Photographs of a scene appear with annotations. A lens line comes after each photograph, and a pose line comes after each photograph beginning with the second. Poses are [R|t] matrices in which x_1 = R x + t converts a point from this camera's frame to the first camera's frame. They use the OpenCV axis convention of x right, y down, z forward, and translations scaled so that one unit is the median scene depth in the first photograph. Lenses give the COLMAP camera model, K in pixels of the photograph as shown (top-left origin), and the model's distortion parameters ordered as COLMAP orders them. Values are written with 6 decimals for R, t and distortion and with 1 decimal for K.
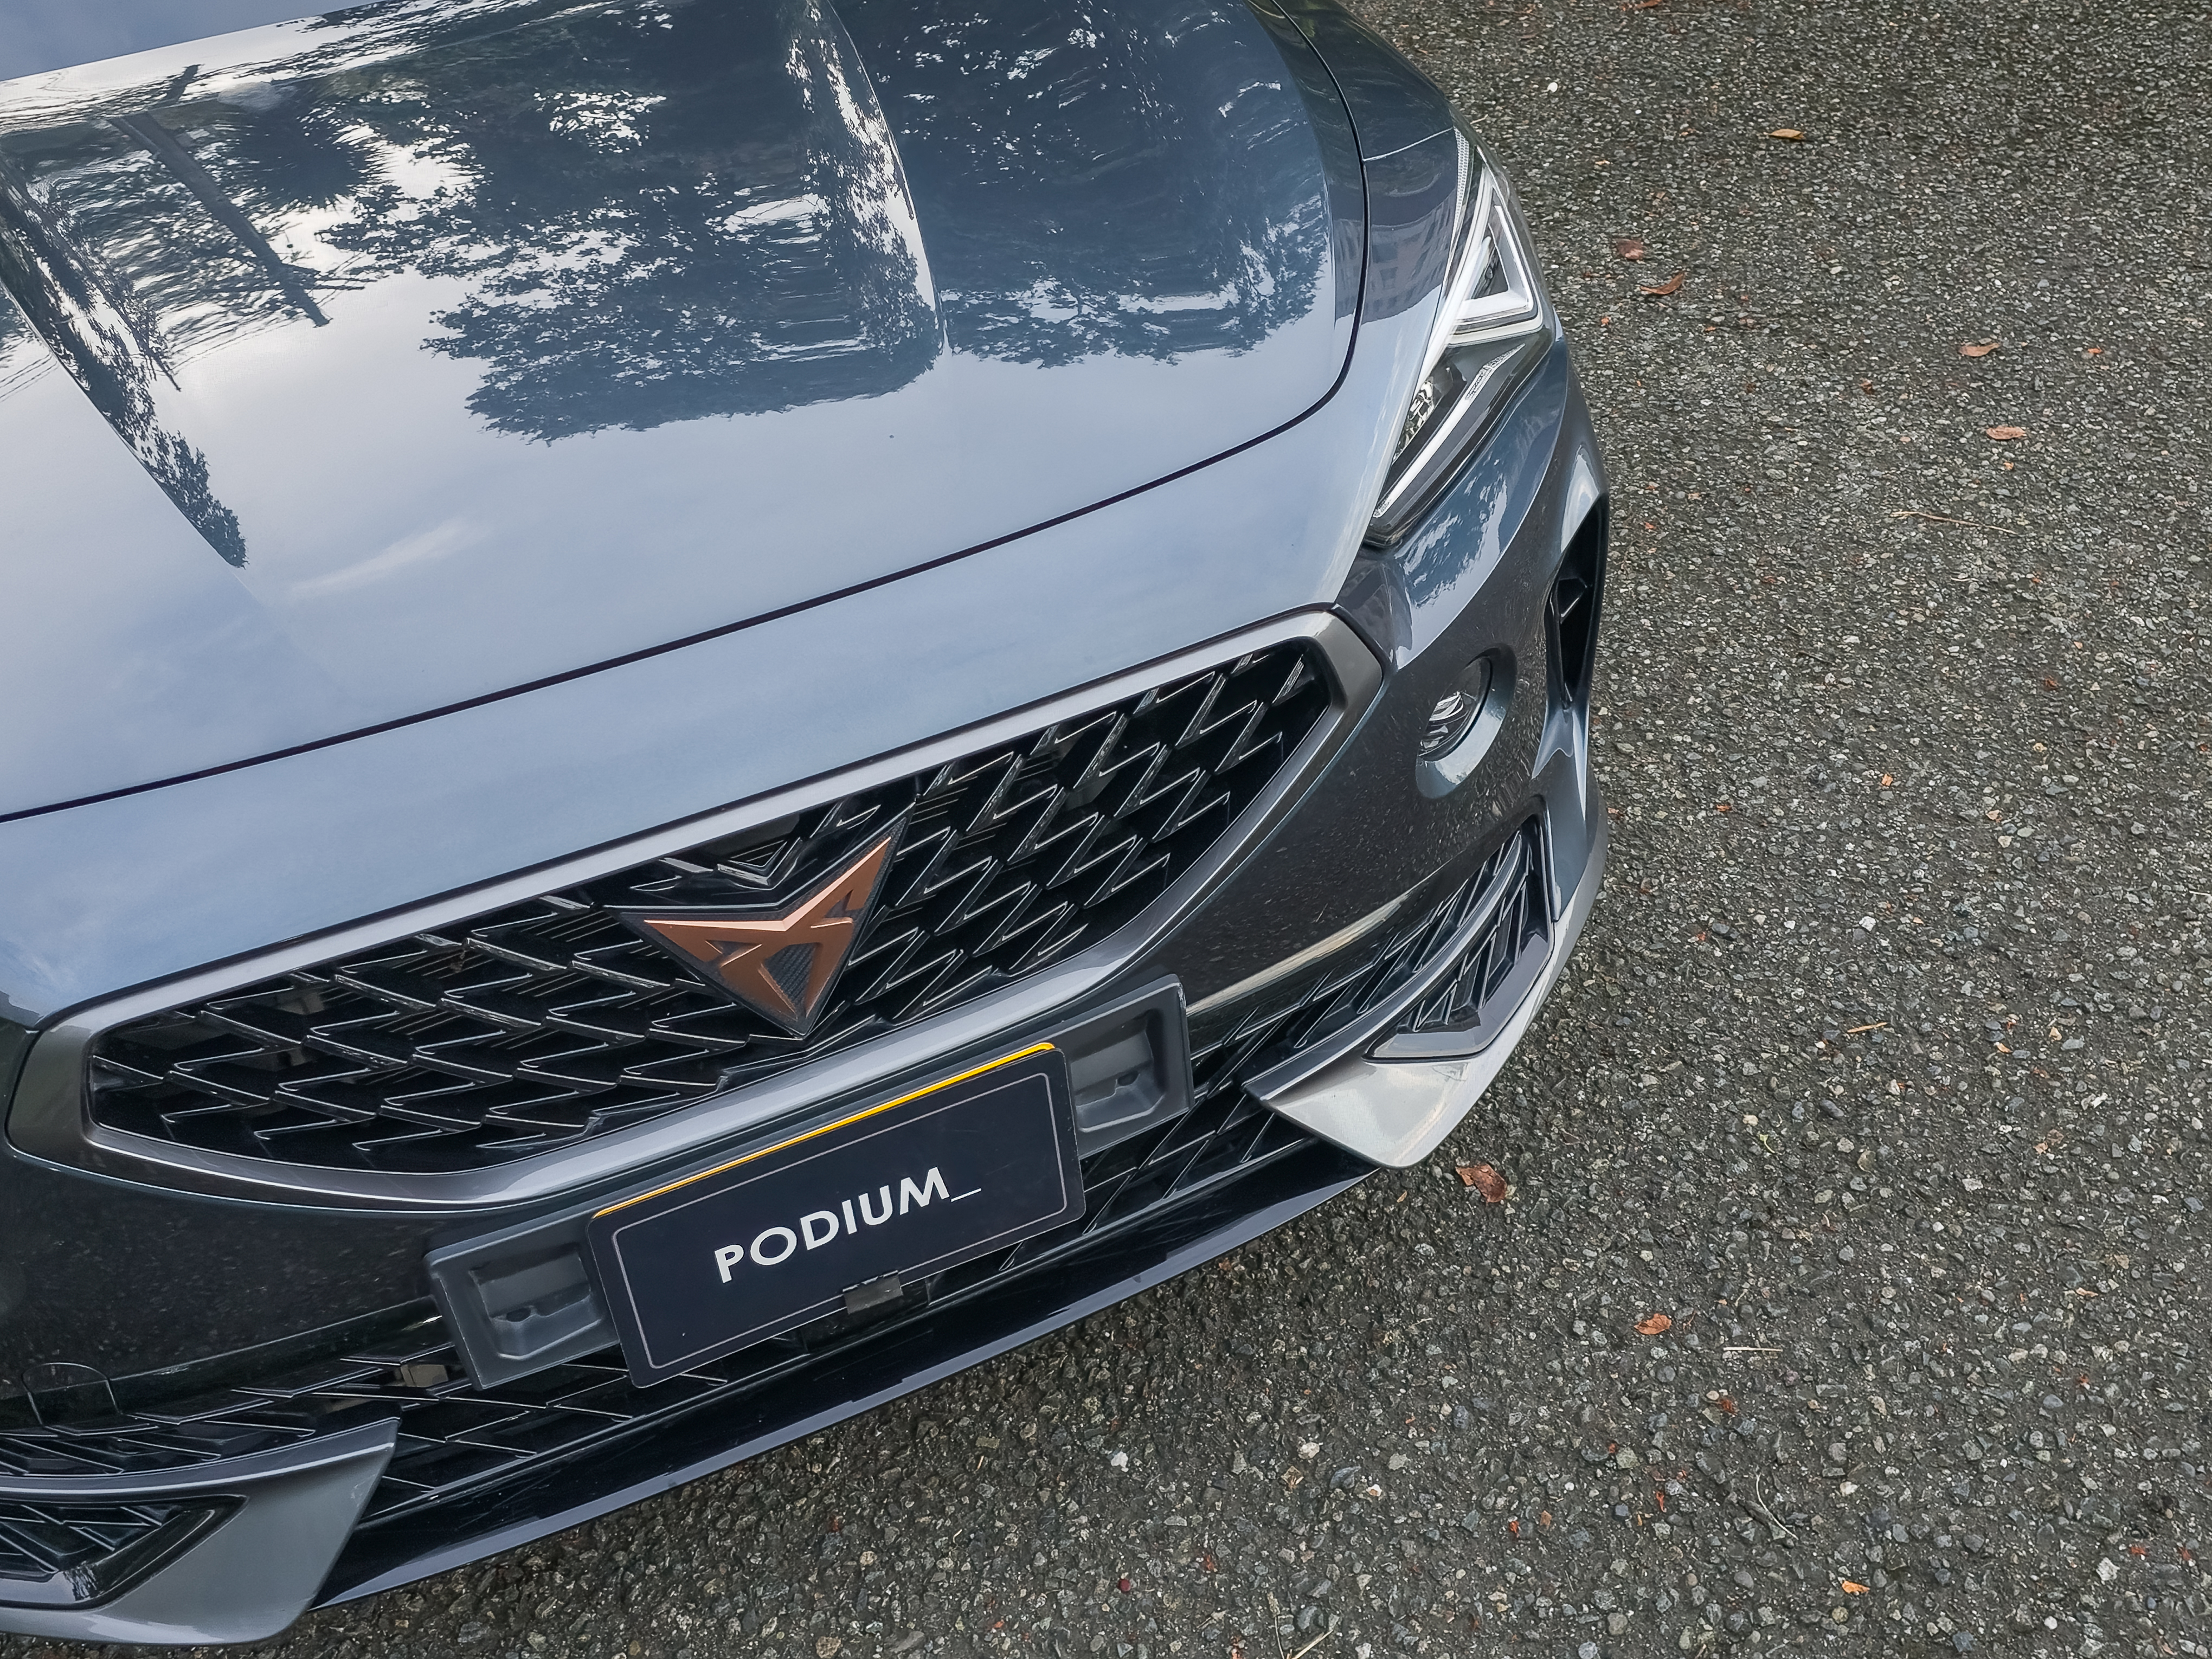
lens RADIAL K [[2266.8, 0, 1130.0], [0, 2266.8, 763.5], [0, 0, 1]] dist [0.081122, -0.117109]
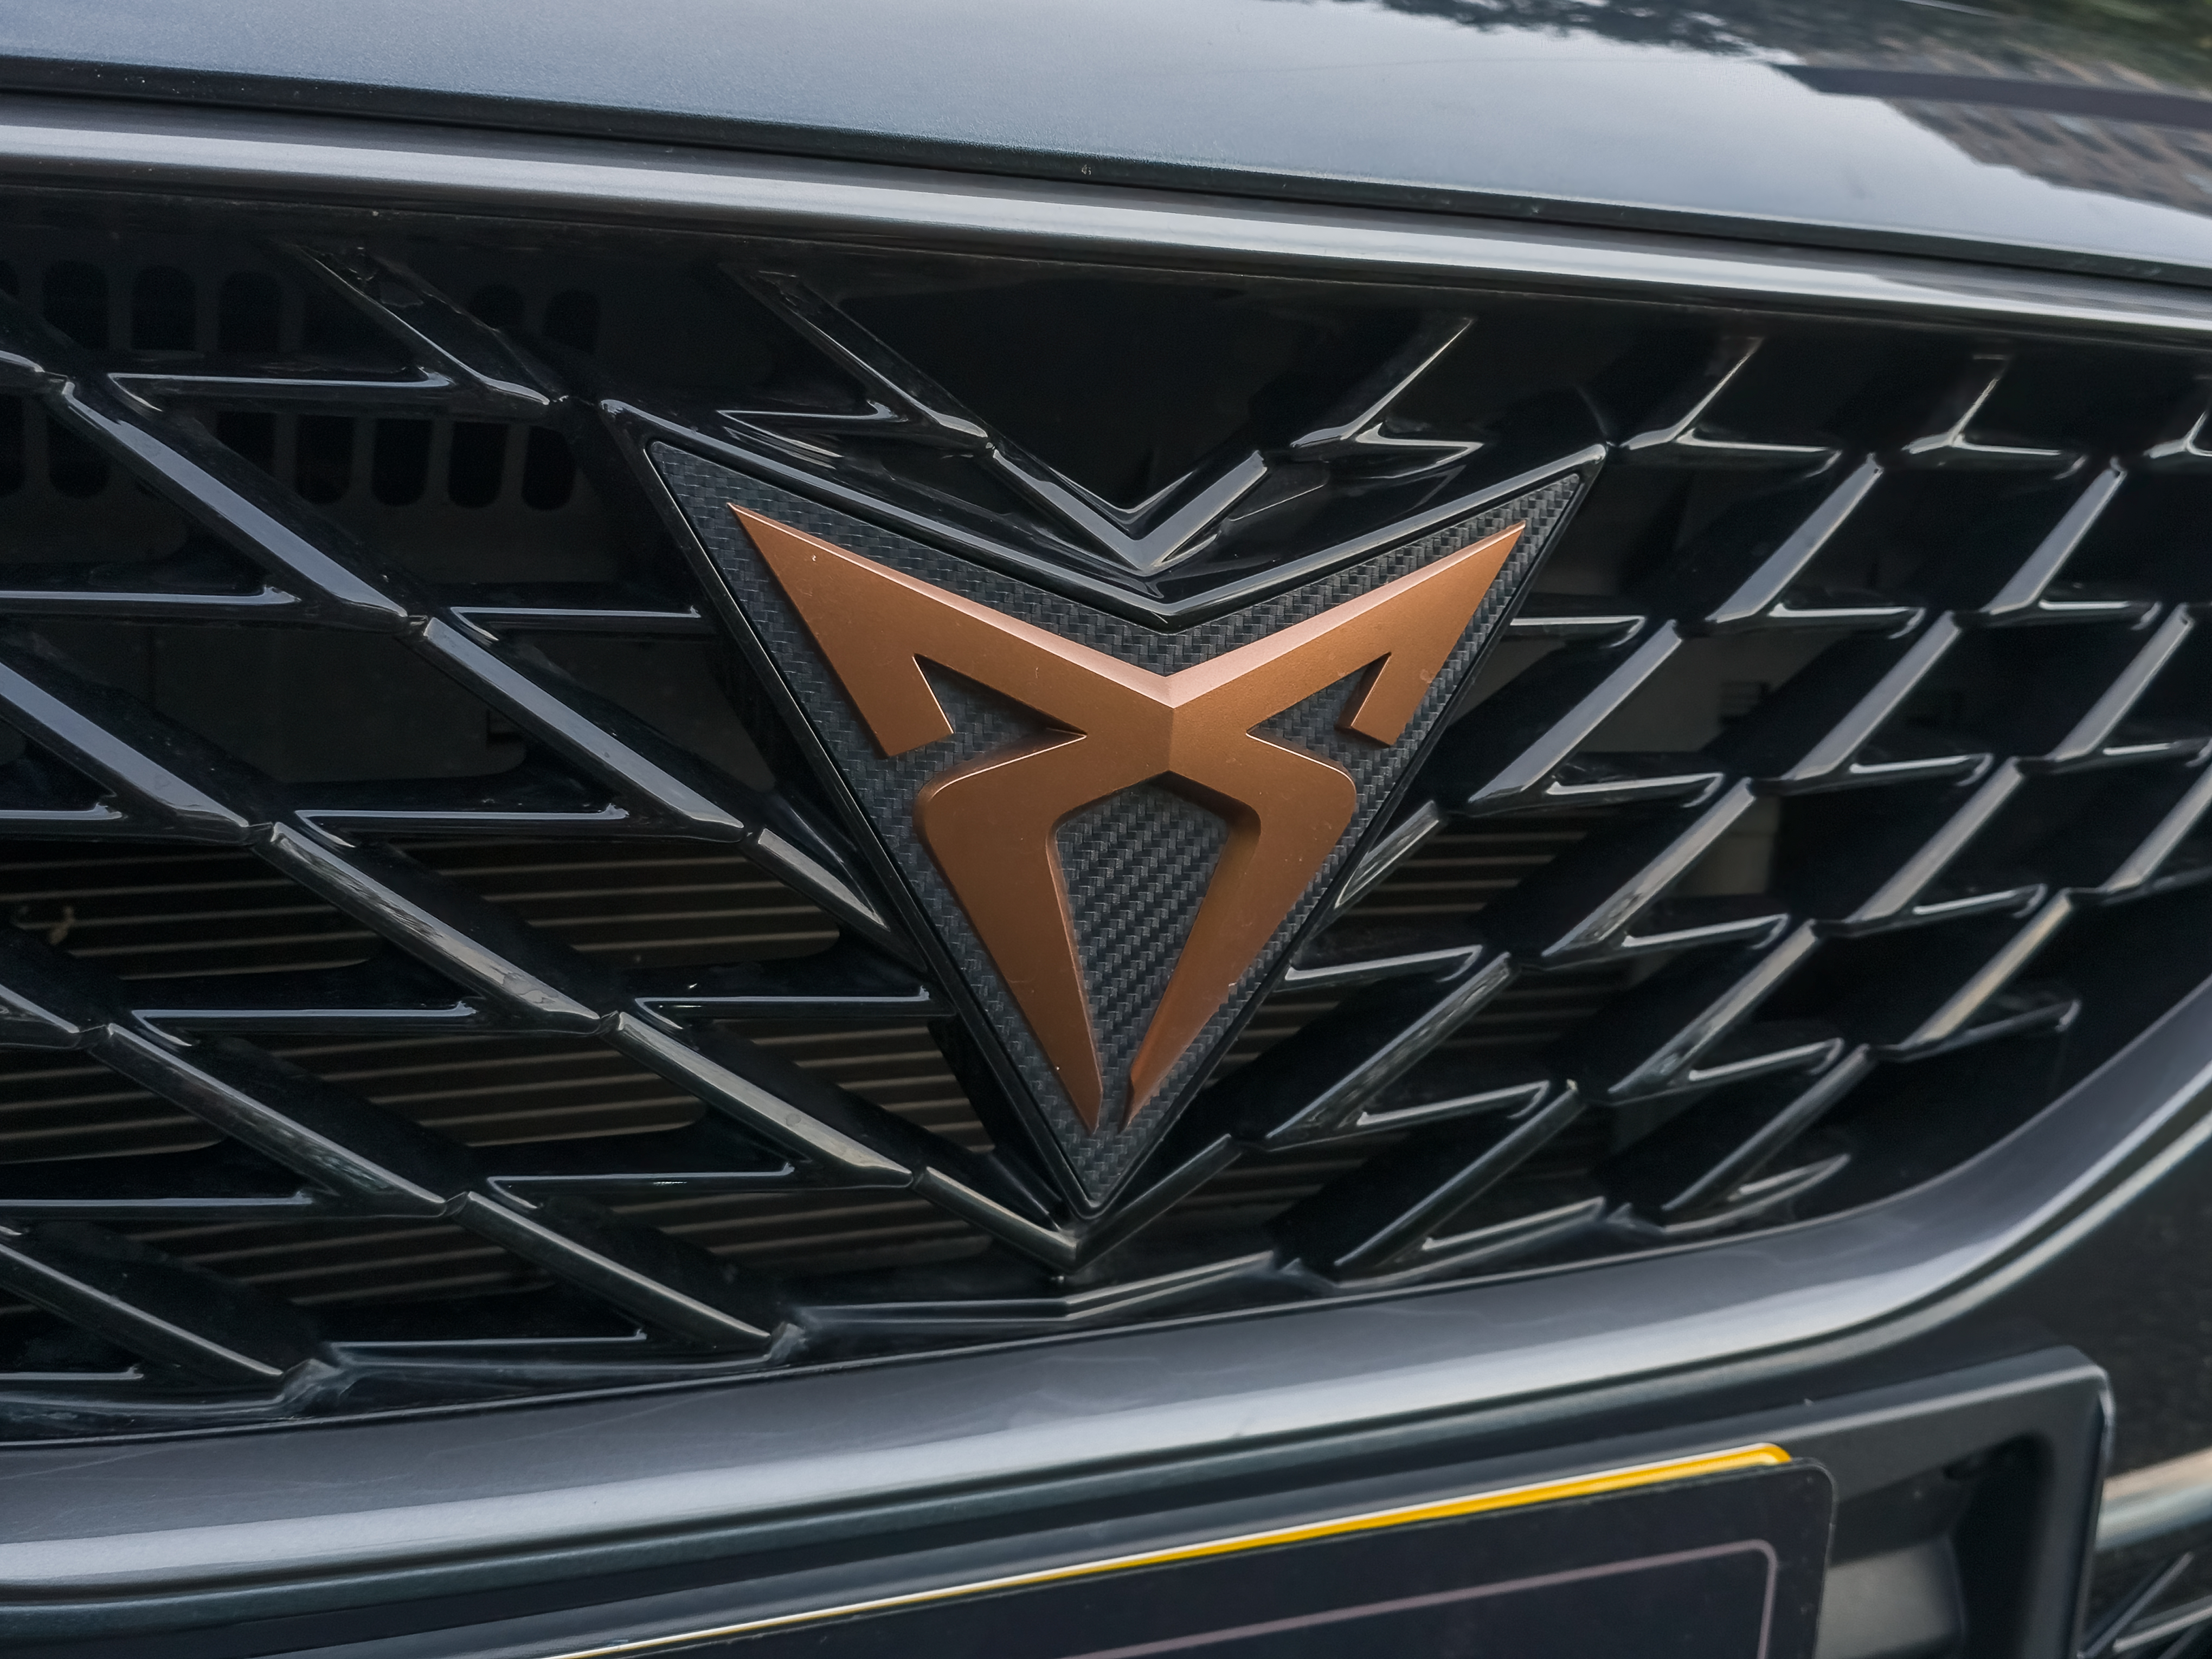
lens RADIAL K [[2266.8, 0, 1130.0], [0, 2266.8, 763.5], [0, 0, 1]] dist [0.081122, -0.117109]
pose [[0.987345, 0.155617, 0.030558, -0.160949], [-0.127915, 0.895351, -0.426596, 0.198493], [-0.093746, 0.417289, 0.903926, 0.717299]]
